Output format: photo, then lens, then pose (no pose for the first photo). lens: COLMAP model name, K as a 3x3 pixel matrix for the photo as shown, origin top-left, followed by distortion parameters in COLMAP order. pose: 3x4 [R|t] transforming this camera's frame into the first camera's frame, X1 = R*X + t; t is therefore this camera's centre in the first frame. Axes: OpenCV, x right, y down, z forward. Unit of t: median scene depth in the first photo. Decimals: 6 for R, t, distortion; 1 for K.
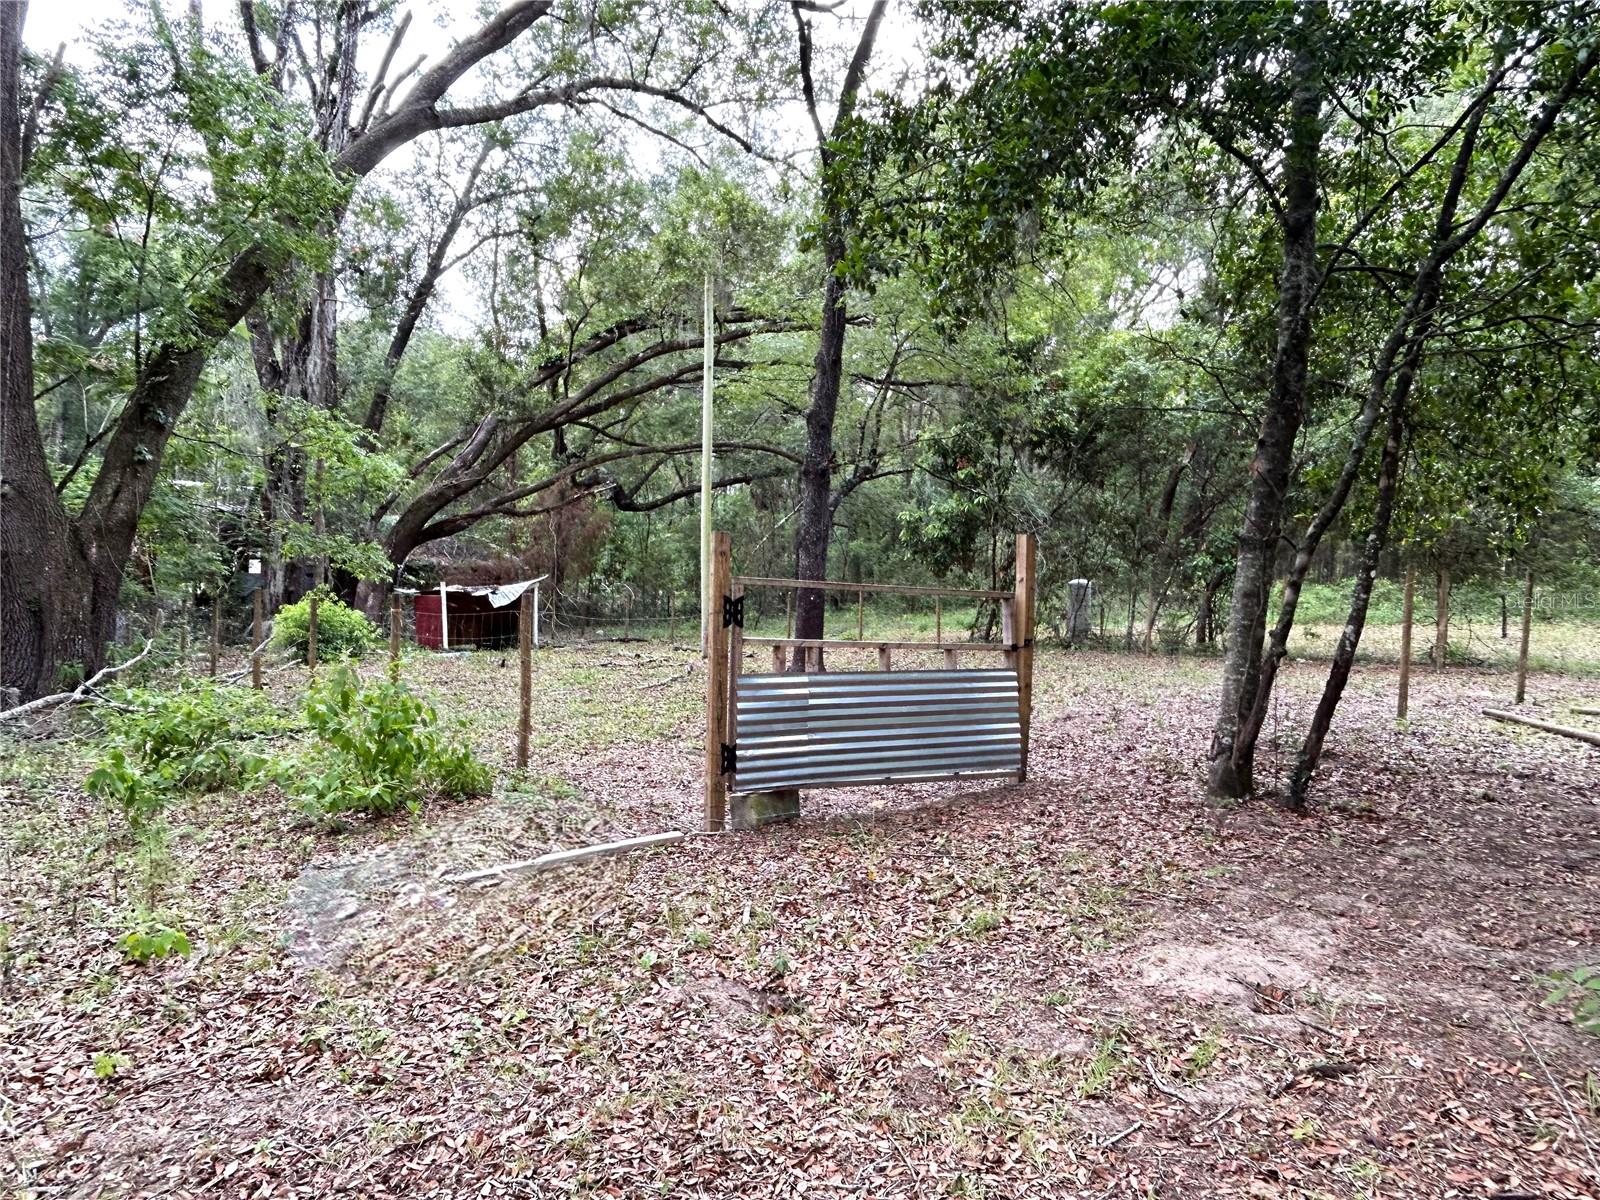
lens RADIAL K [[984.7, 0, 803.8], [0, 984.7, 605.2], [0, 0, 1]] dist [-0.001339, 0.000207]
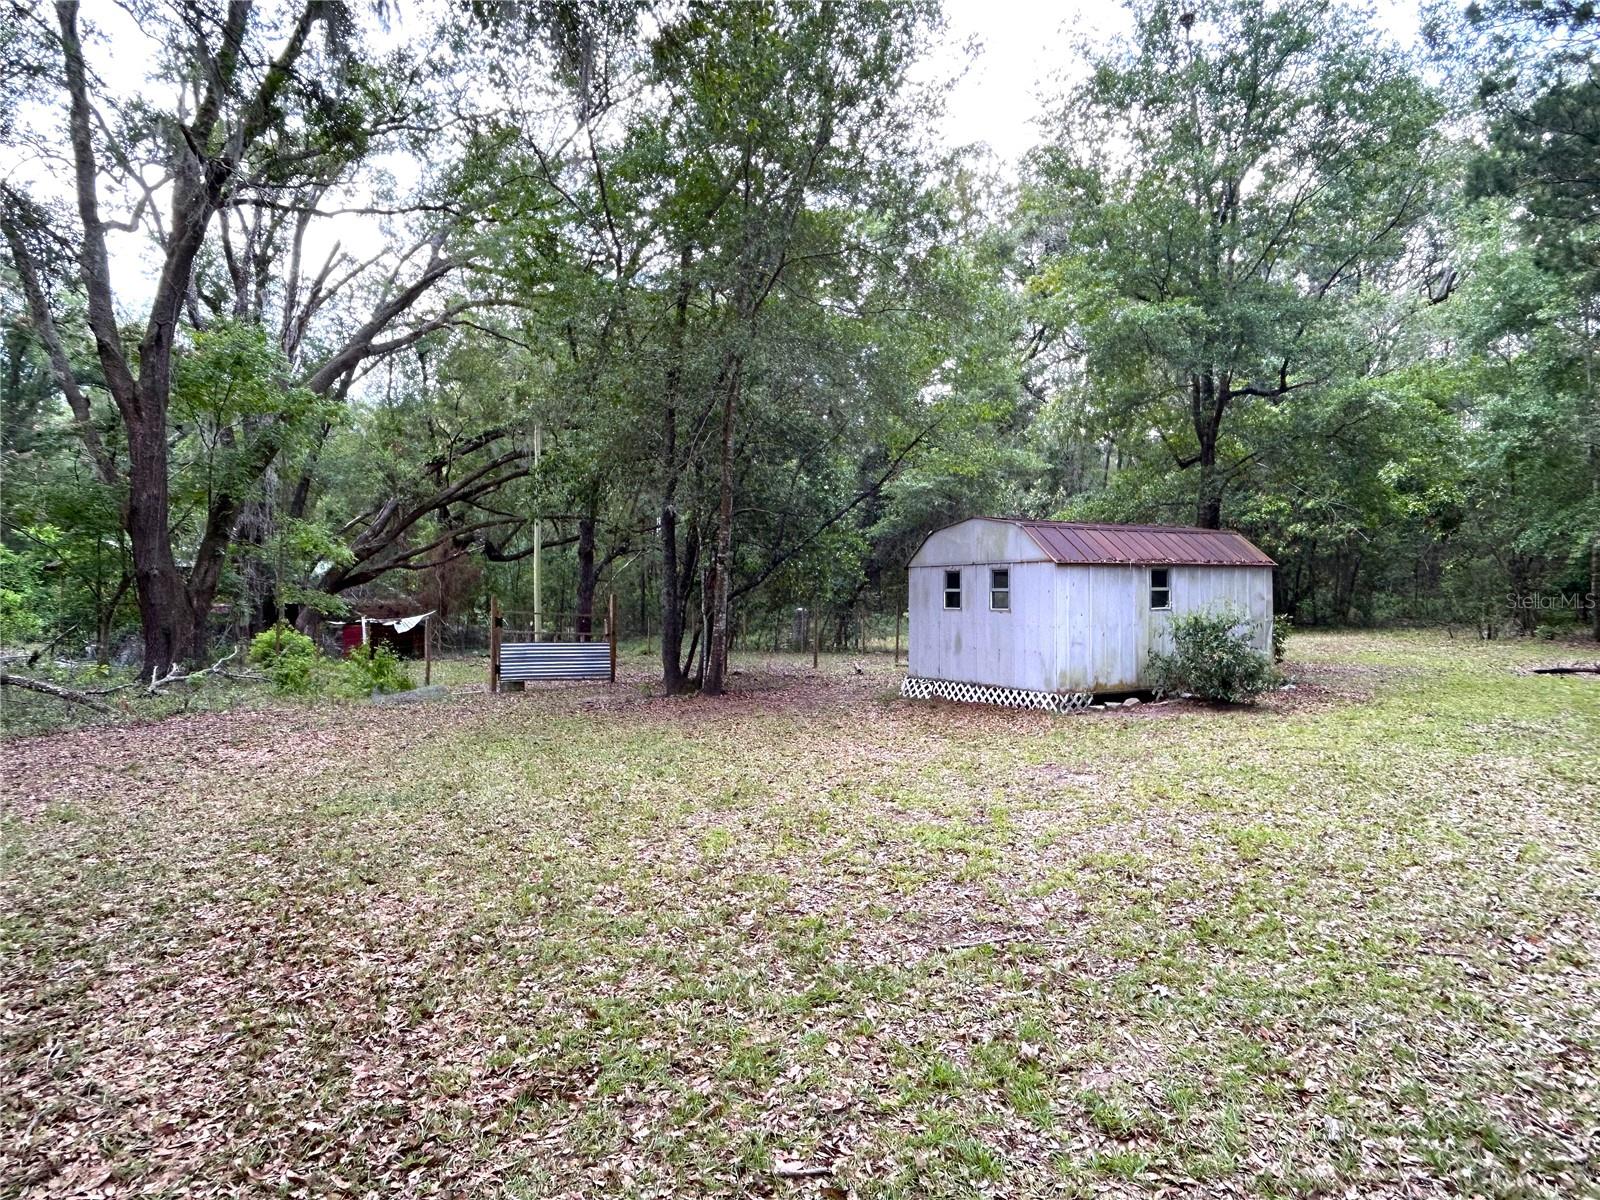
lens RADIAL K [[984.7, 0, 795.1], [0, 984.7, 595.6], [0, 0, 1]] dist [-0.001339, 0.000207]
pose [[0.995039, -0.015659, 0.098248, 0.114432], [0.019643, 0.999018, -0.039710, 0.013994], [-0.097529, 0.041443, 0.994369, -0.451905]]
